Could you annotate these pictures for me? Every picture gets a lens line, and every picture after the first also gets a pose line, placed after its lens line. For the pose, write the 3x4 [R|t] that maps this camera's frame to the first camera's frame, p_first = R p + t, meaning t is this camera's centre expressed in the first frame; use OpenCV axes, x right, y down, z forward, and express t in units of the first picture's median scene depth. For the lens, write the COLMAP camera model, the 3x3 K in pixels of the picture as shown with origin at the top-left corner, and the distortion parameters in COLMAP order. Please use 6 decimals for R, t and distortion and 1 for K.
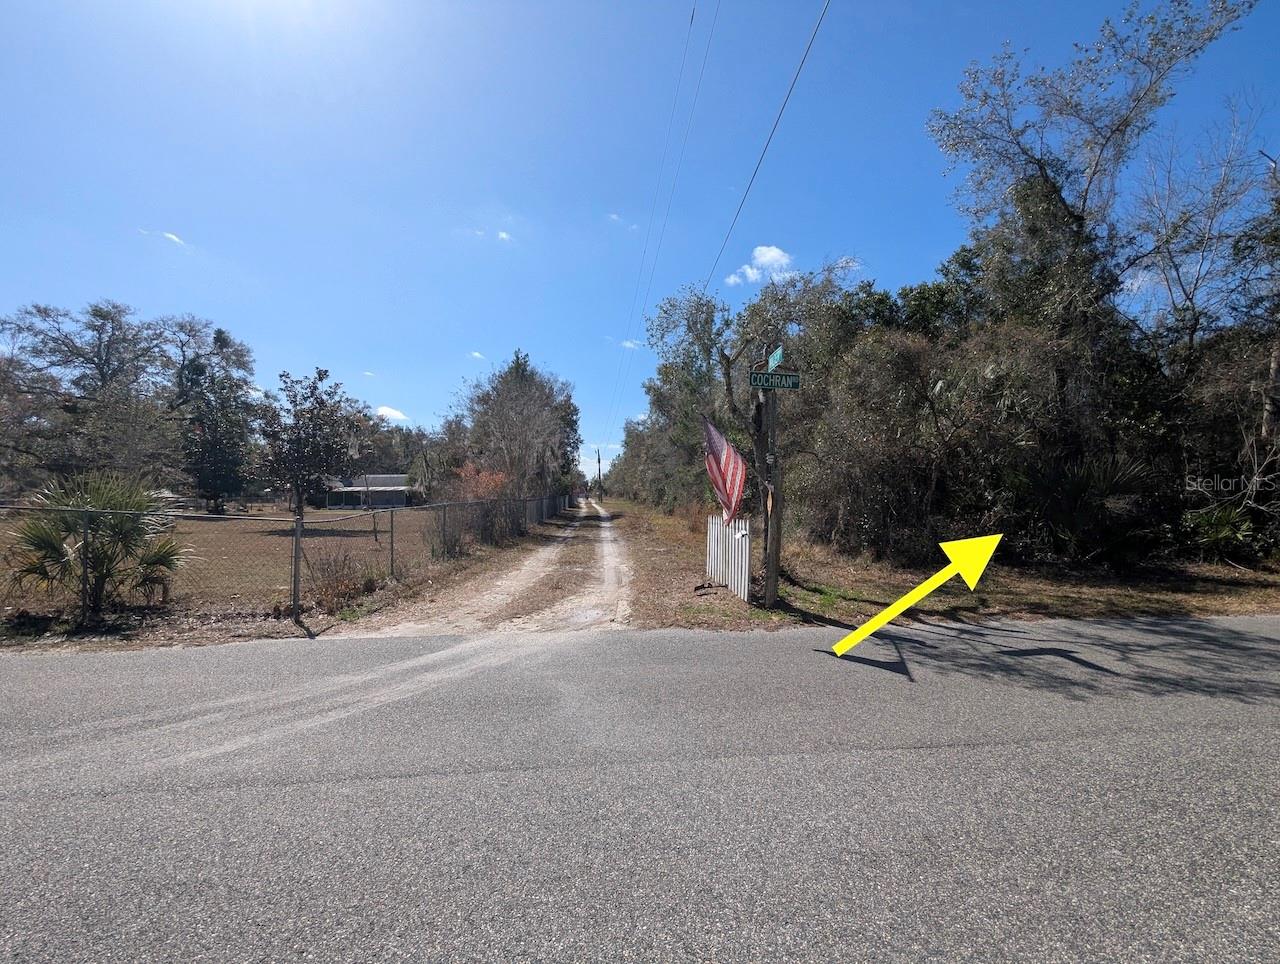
lens RADIAL K [[603.8, 0, 644.0], [0, 603.8, 486.1], [0, 0, 1]] dist [0.001690, 0.001212]
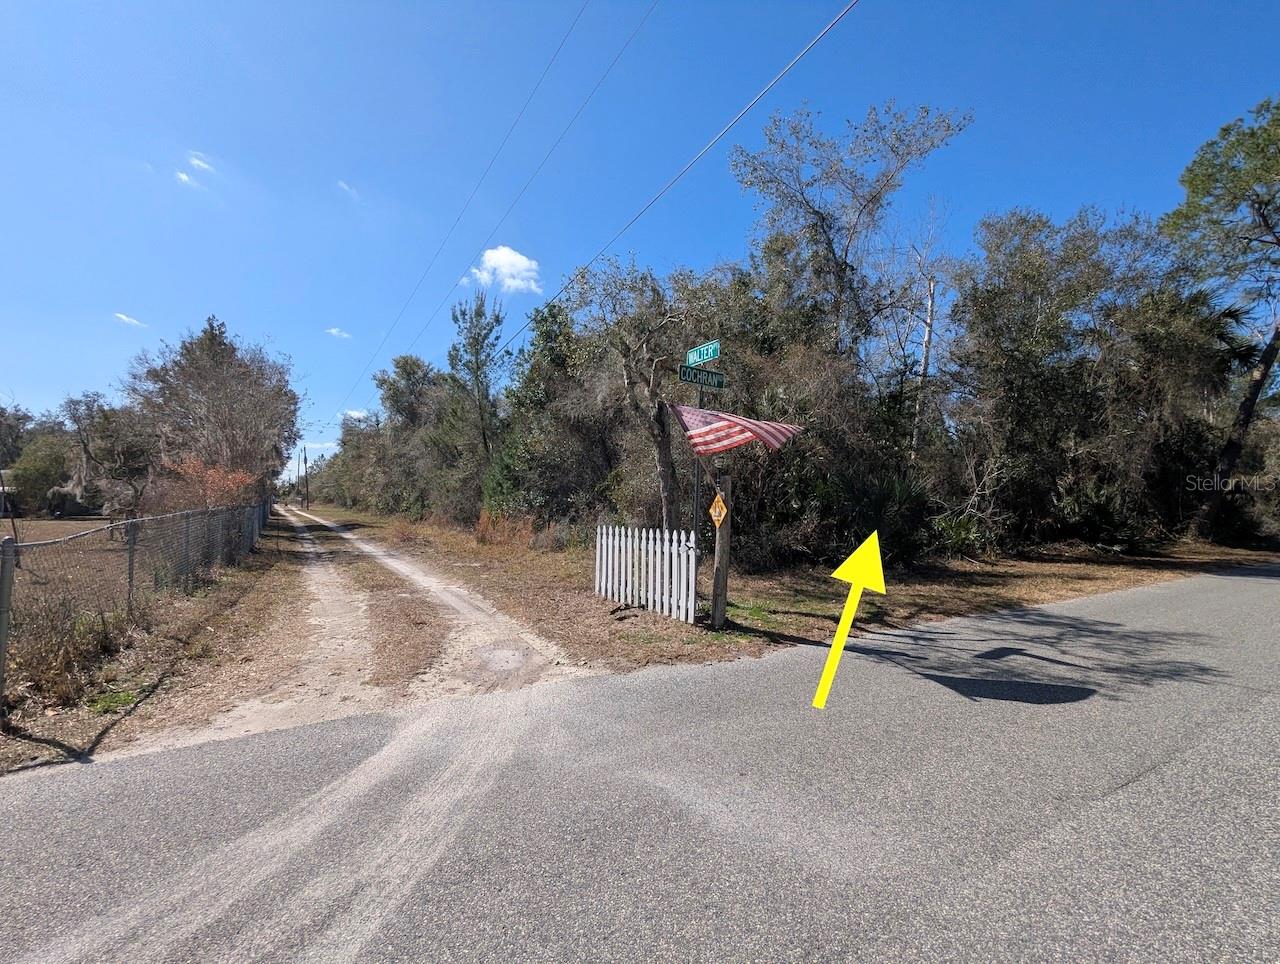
lens RADIAL K [[603.8, 0, 637.9], [0, 603.8, 484.4], [0, 0, 1]] dist [0.001690, 0.001212]
pose [[0.897813, 0.019701, 0.439935, -0.159021], [-0.013263, 0.999755, -0.017702, 0.003020], [-0.440176, 0.010058, 0.897855, 0.133156]]
